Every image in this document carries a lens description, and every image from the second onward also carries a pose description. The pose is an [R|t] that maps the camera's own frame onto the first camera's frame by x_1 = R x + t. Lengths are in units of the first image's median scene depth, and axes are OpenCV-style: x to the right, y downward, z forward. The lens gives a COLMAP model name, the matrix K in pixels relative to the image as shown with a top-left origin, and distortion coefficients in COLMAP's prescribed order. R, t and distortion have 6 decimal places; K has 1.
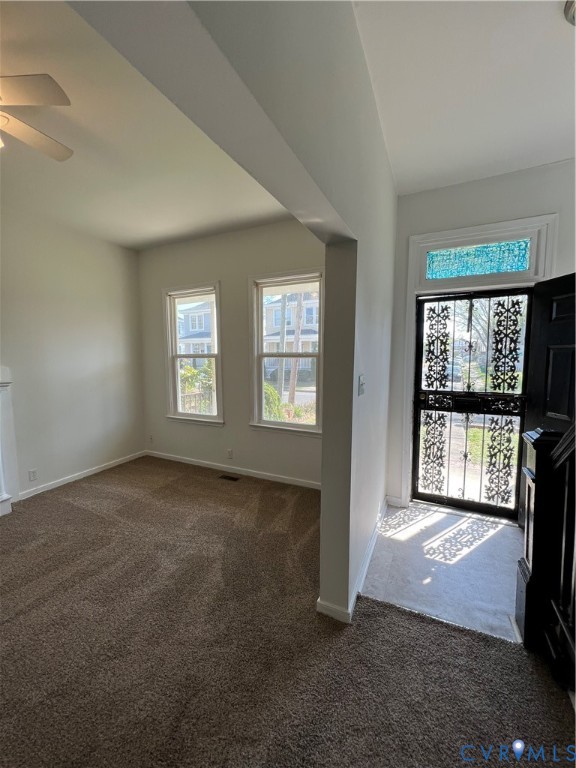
lens RADIAL K [[308.8, 0, 288.9], [0, 308.8, 383.7], [0, 0, 1]] dist [-0.003372, -0.000085]
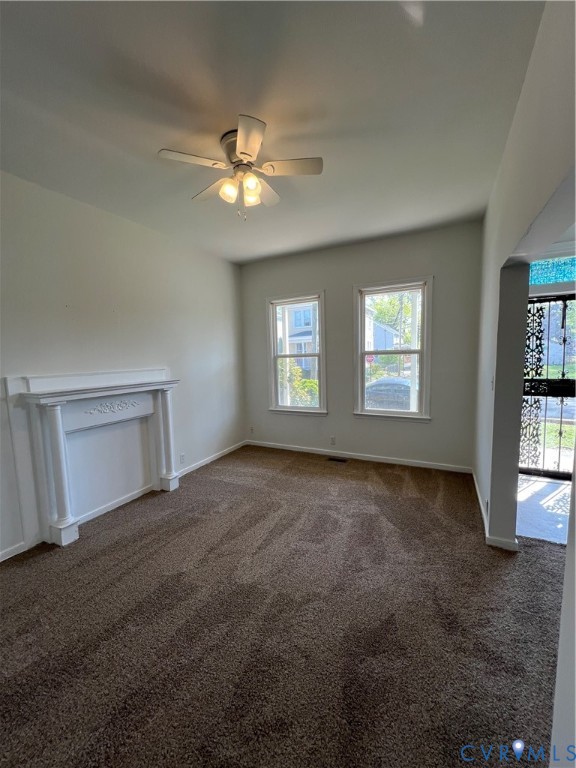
lens RADIAL K [[308.8, 0, 289.2], [0, 308.8, 383.0], [0, 0, 1]] dist [-0.003372, -0.000085]
pose [[0.999302, -0.023214, -0.029262, -0.405647], [0.023110, 0.999725, -0.003867, 0.020953], [0.029344, 0.003188, 0.999564, -0.197284]]
